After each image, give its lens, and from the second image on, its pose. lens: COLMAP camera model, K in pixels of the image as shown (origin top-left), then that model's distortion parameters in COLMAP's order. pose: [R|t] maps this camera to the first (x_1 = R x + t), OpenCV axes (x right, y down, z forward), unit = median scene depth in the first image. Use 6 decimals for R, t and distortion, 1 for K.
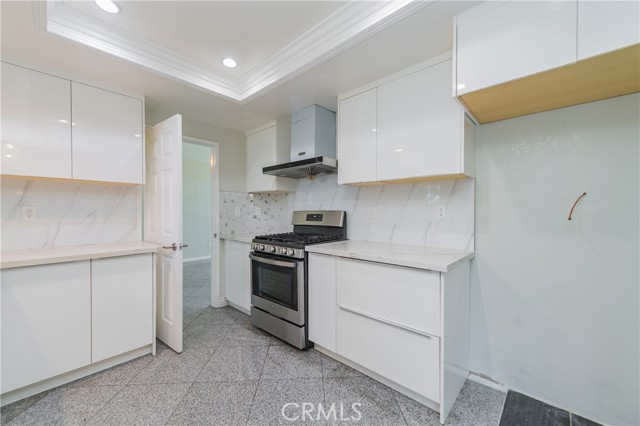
lens RADIAL K [[251.5, 0, 321.1], [0, 251.5, 213.1], [0, 0, 1]] dist [0.012267, -0.003124]
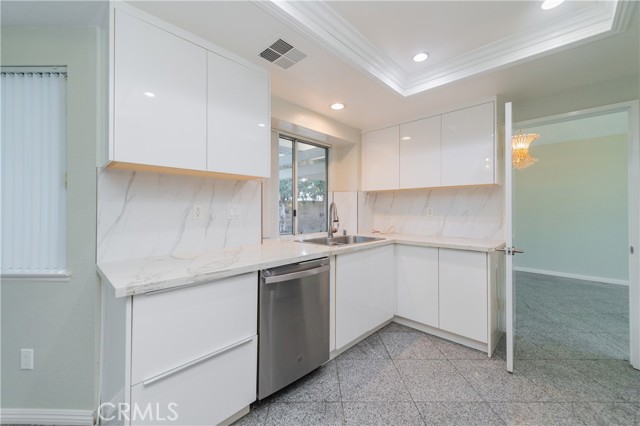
lens RADIAL K [[251.5, 0, 312.4], [0, 251.5, 206.9], [0, 0, 1]] dist [0.012267, -0.003124]
pose [[-0.050380, -0.010839, -0.998671, 0.345400], [-0.008272, 0.999911, -0.010435, -0.005931], [0.998696, 0.007736, -0.050465, 0.340866]]
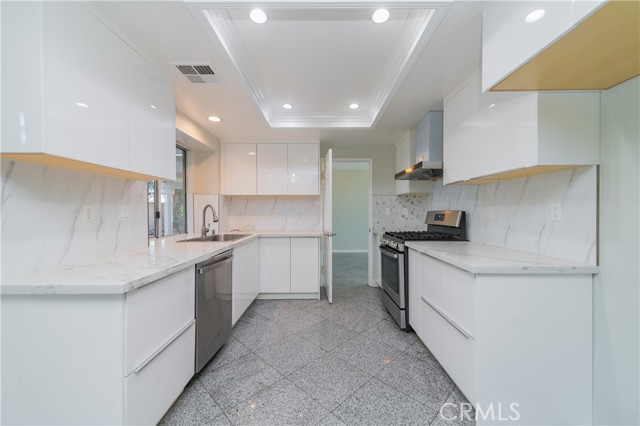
lens RADIAL K [[251.5, 0, 318.1], [0, 251.5, 212.3], [0, 0, 1]] dist [0.012267, -0.003124]
pose [[0.662198, 0.000230, -0.749329, 0.516111], [-0.003016, 0.999993, -0.002359, 0.000571], [0.749323, 0.003822, 0.662194, -0.069977]]
